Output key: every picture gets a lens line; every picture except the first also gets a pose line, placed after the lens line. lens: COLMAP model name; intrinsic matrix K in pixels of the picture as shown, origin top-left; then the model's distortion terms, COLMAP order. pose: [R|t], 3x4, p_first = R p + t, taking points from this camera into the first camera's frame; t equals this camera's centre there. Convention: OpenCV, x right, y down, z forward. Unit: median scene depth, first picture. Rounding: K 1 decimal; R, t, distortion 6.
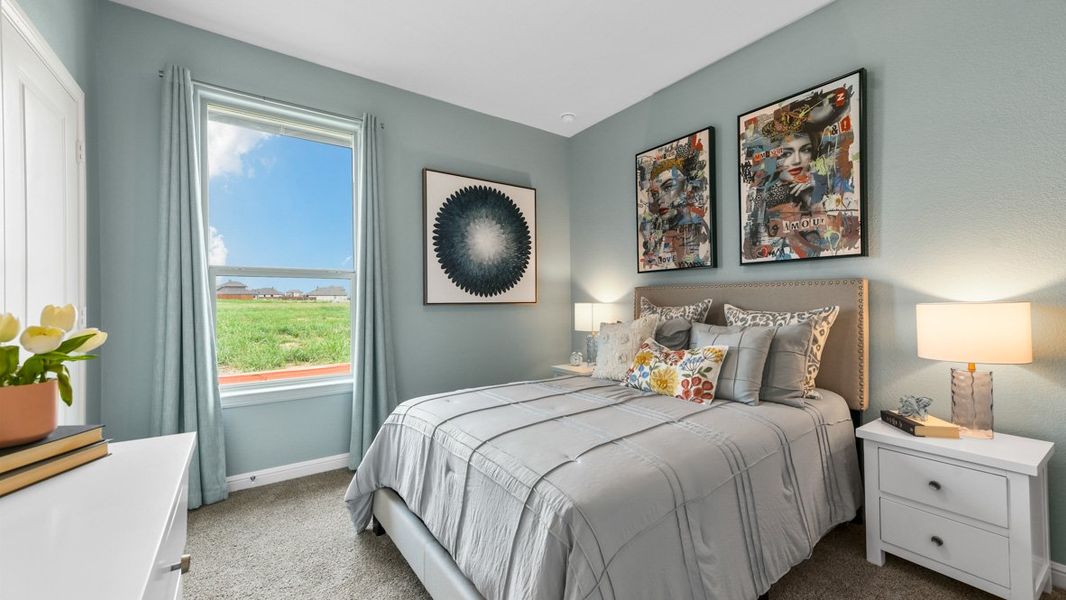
lens RADIAL K [[418.4, 0, 535.5], [0, 418.4, 302.2], [0, 0, 1]] dist [0.013503, 0.000517]
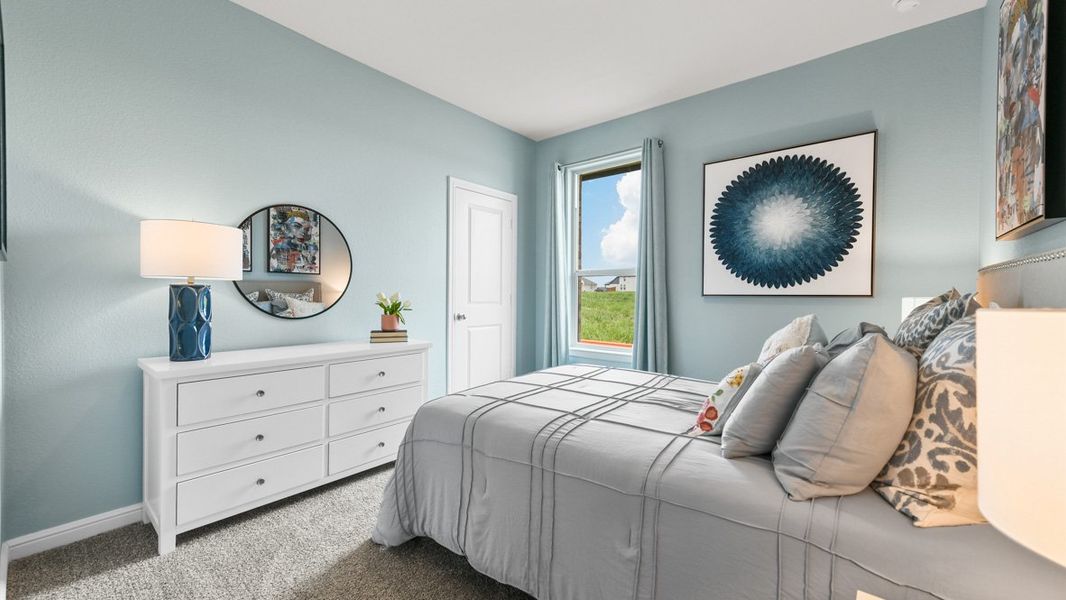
lens RADIAL K [[418.4, 0, 528.1], [0, 418.4, 300.0], [0, 0, 1]] dist [0.013503, 0.000517]
pose [[0.248799, 0.021988, -0.968305, 0.597500], [-0.008101, 0.999755, 0.020620, -0.002554], [0.968521, 0.002714, 0.248916, 0.308286]]
